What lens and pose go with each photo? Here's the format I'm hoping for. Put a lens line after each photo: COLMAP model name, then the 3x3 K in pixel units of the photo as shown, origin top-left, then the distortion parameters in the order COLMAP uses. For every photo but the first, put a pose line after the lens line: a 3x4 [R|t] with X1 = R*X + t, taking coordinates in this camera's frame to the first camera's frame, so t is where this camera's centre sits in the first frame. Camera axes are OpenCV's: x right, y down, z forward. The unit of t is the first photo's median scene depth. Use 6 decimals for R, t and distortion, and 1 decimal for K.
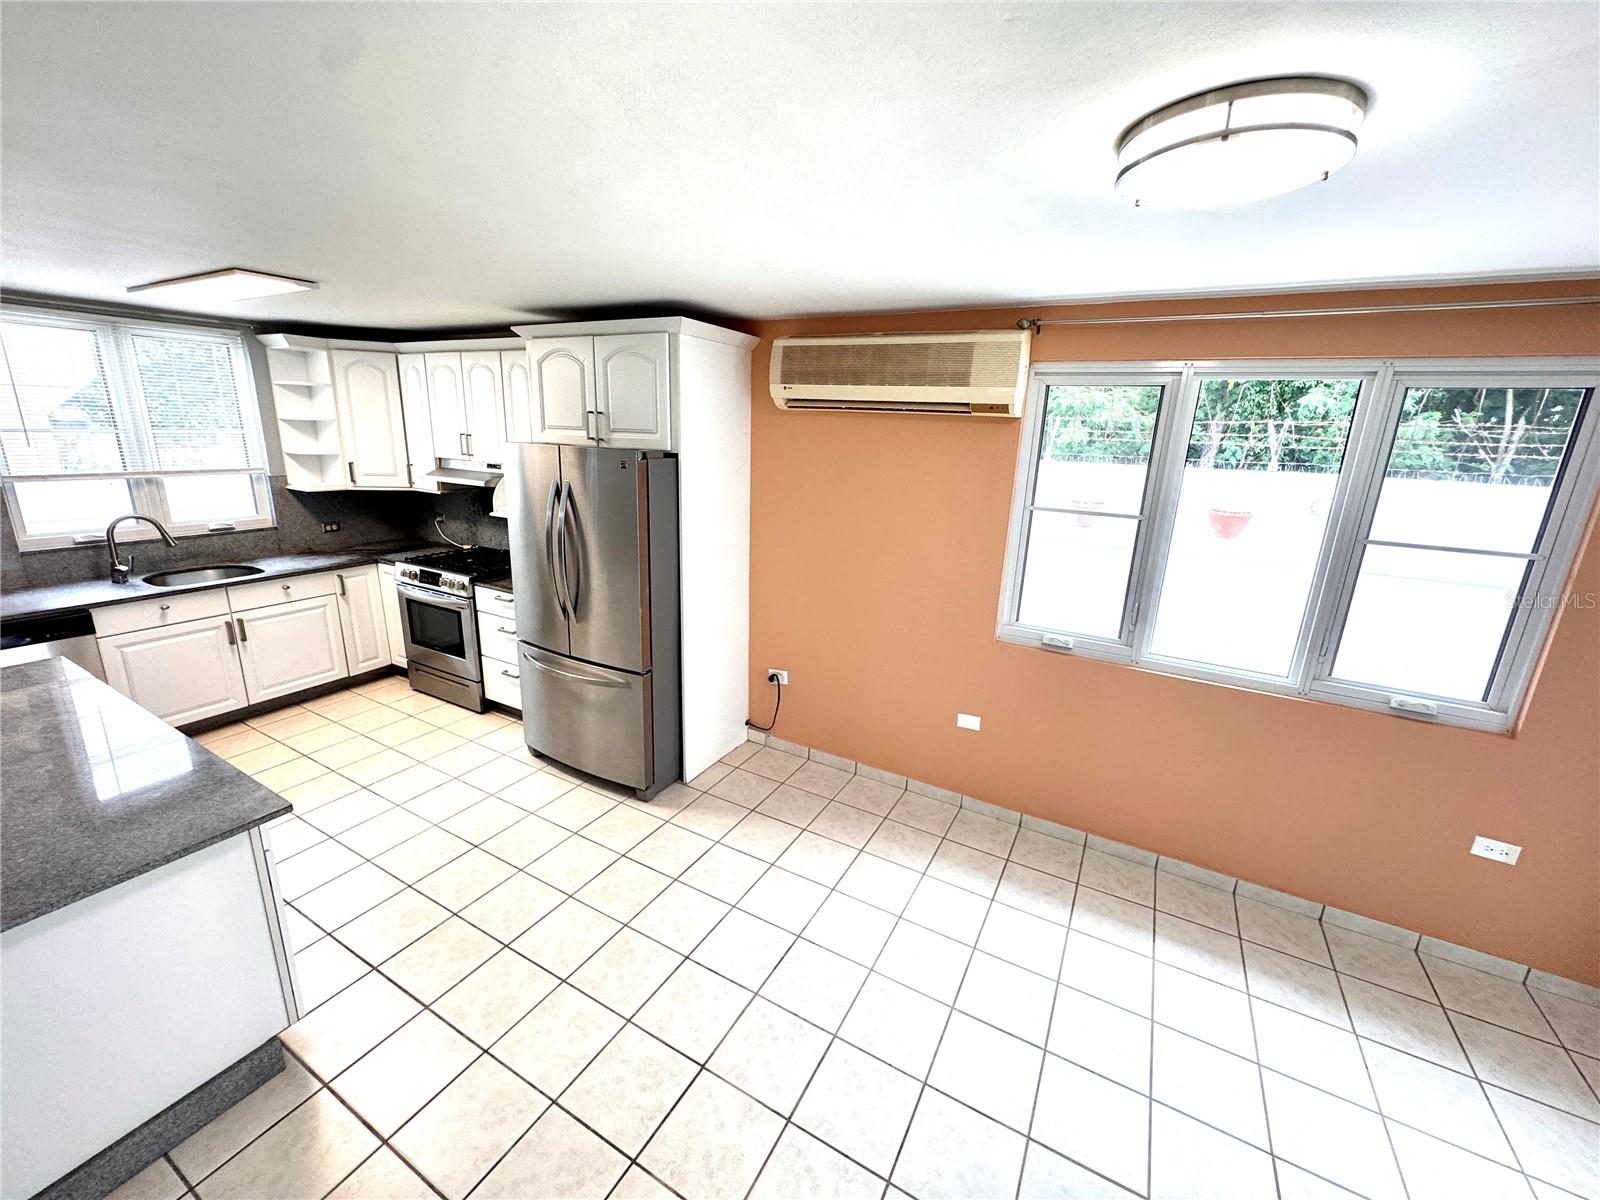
lens RADIAL K [[638.1, 0, 800.0], [0, 638.1, 598.2], [0, 0, 1]] dist [-0.005398, 0.001563]
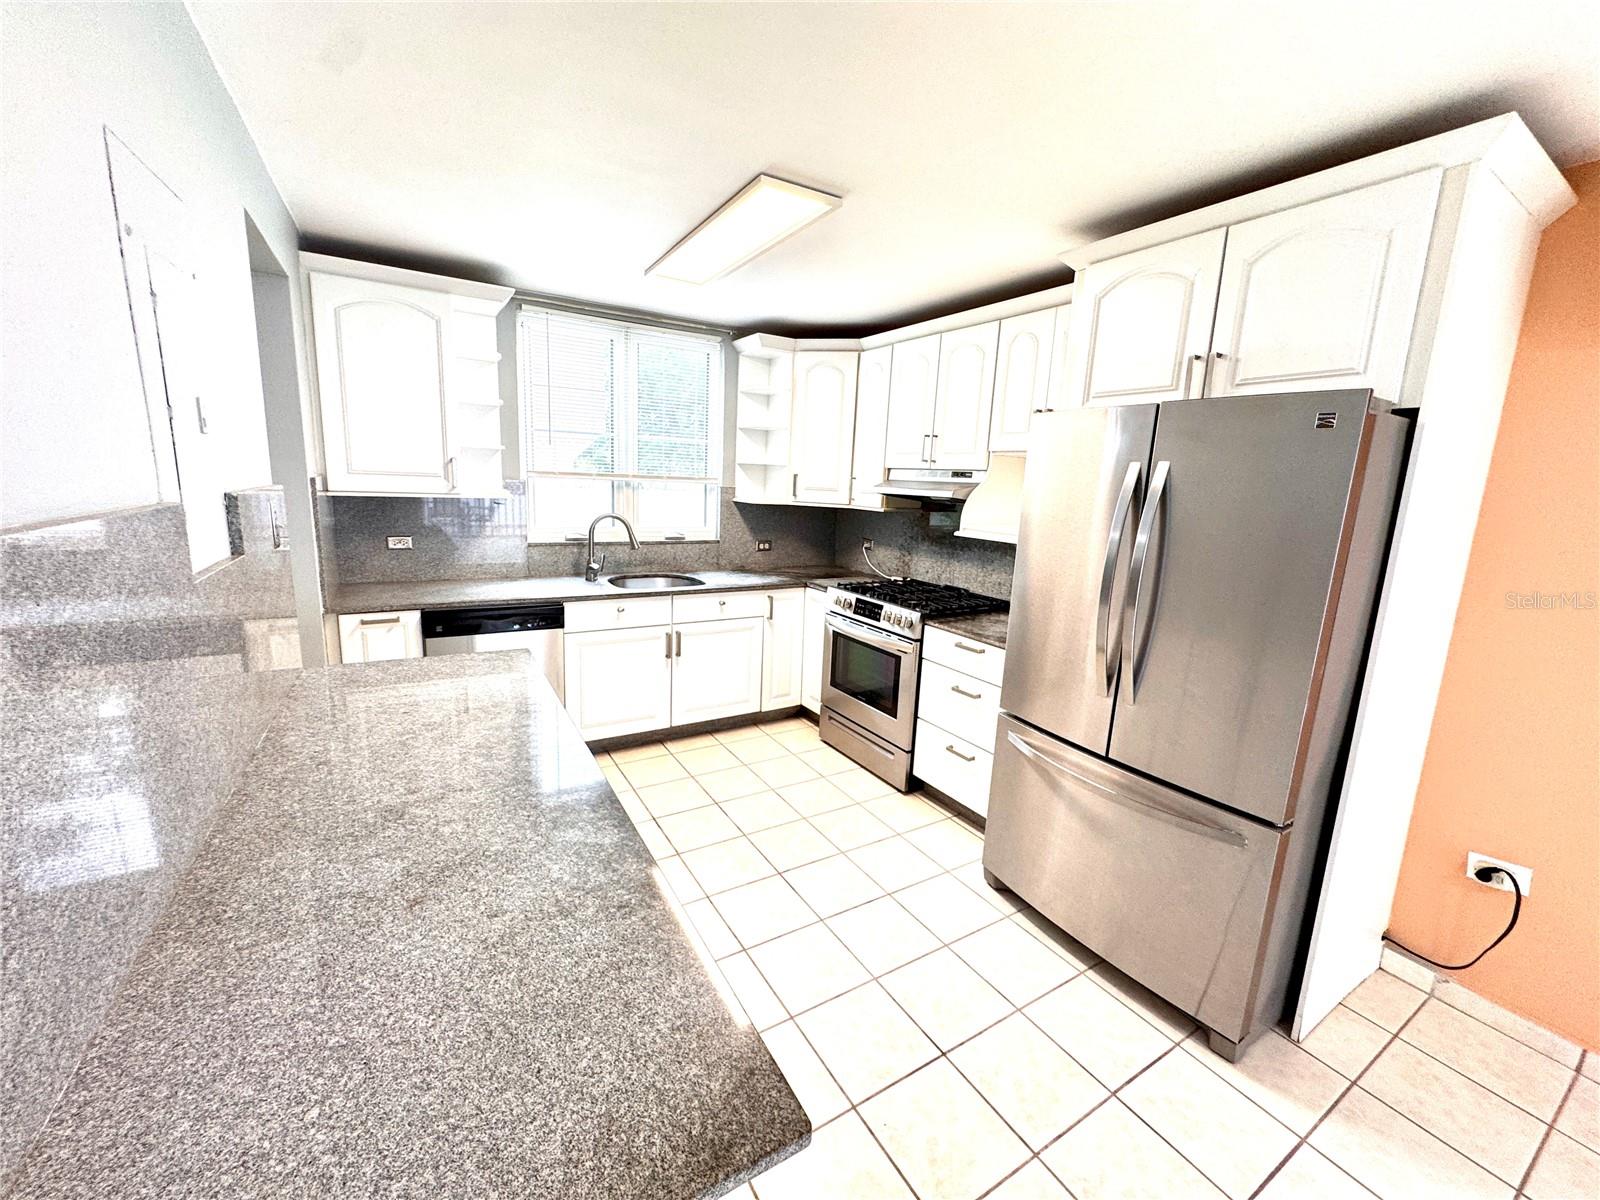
lens RADIAL K [[638.1, 0, 800.6], [0, 638.1, 603.8], [0, 0, 1]] dist [-0.005398, 0.001563]
pose [[0.868603, 0.097370, -0.485847, -0.287067], [-0.141094, 0.988515, -0.054139, 0.018375], [0.474995, 0.115576, 0.872366, 0.279951]]
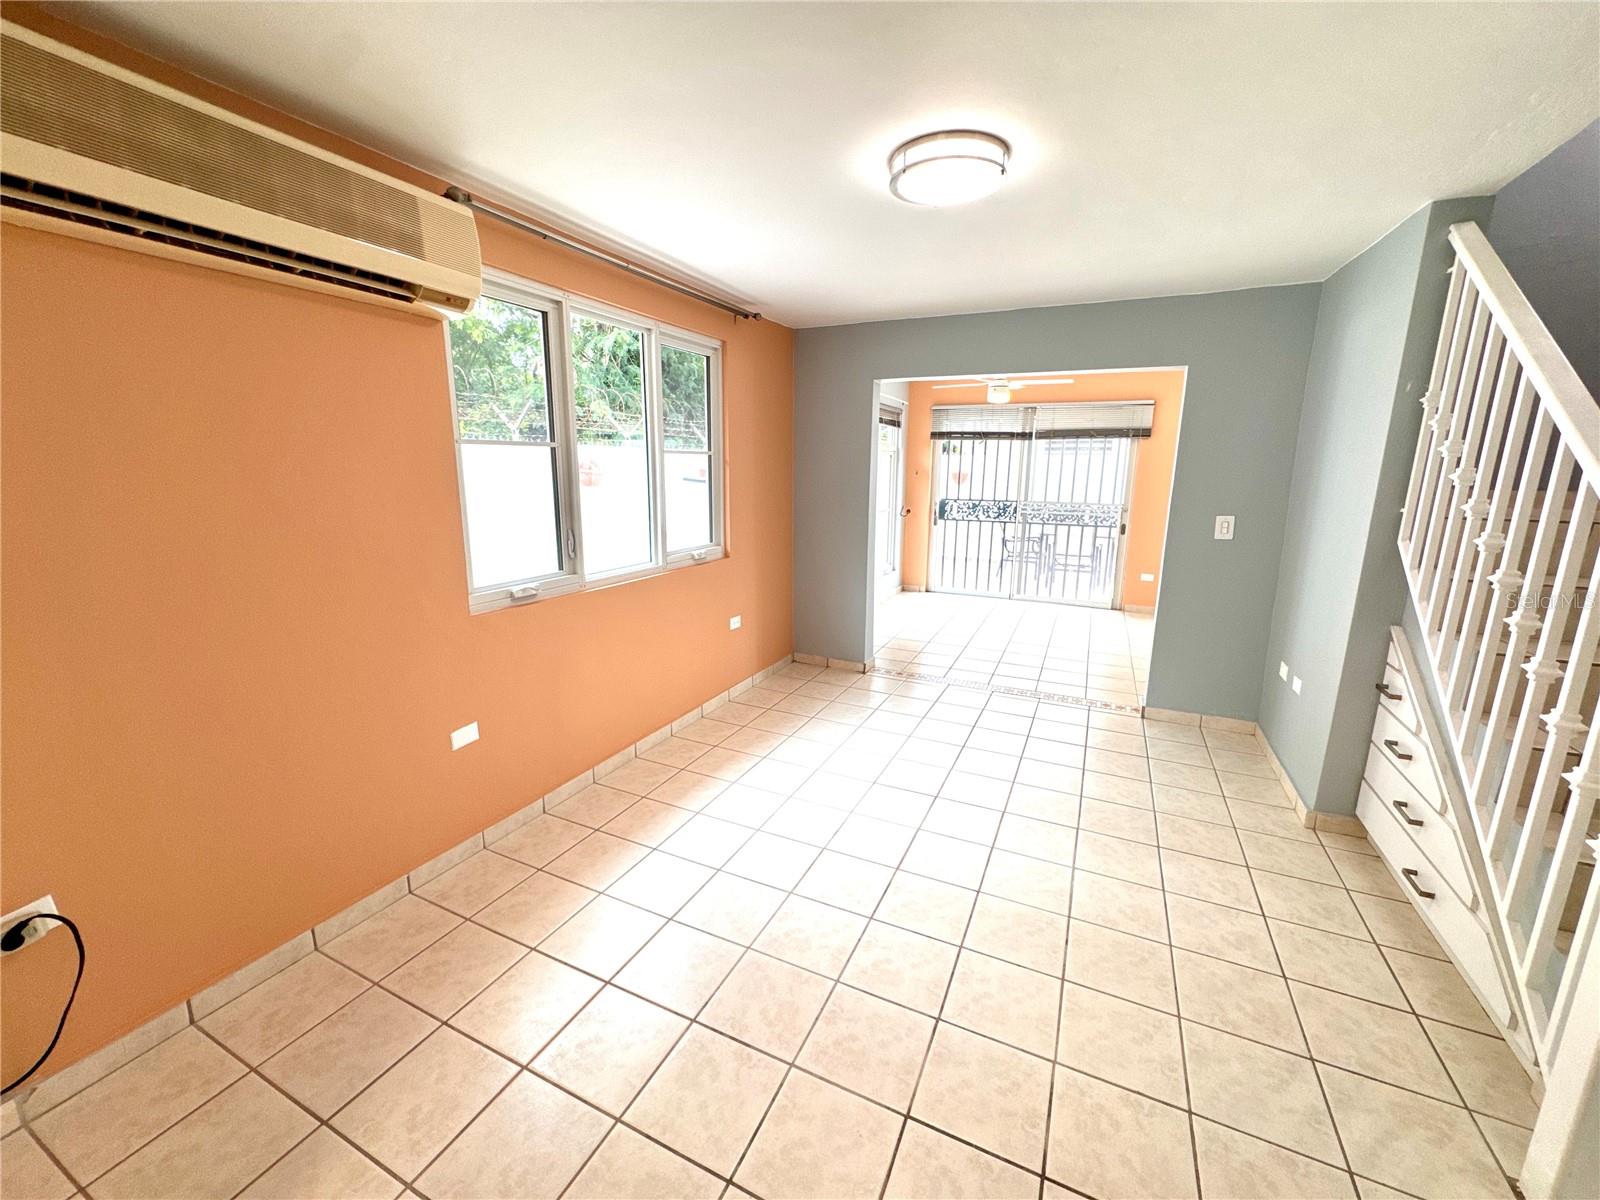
lens RADIAL K [[638.1, 0, 802.2], [0, 638.1, 597.3], [0, 0, 1]] dist [-0.005398, 0.001563]
pose [[-0.062558, -0.240034, 0.968747, -0.380858], [0.248814, 0.936249, 0.248050, -0.038408], [-0.966529, 0.256555, 0.001154, 0.494652]]
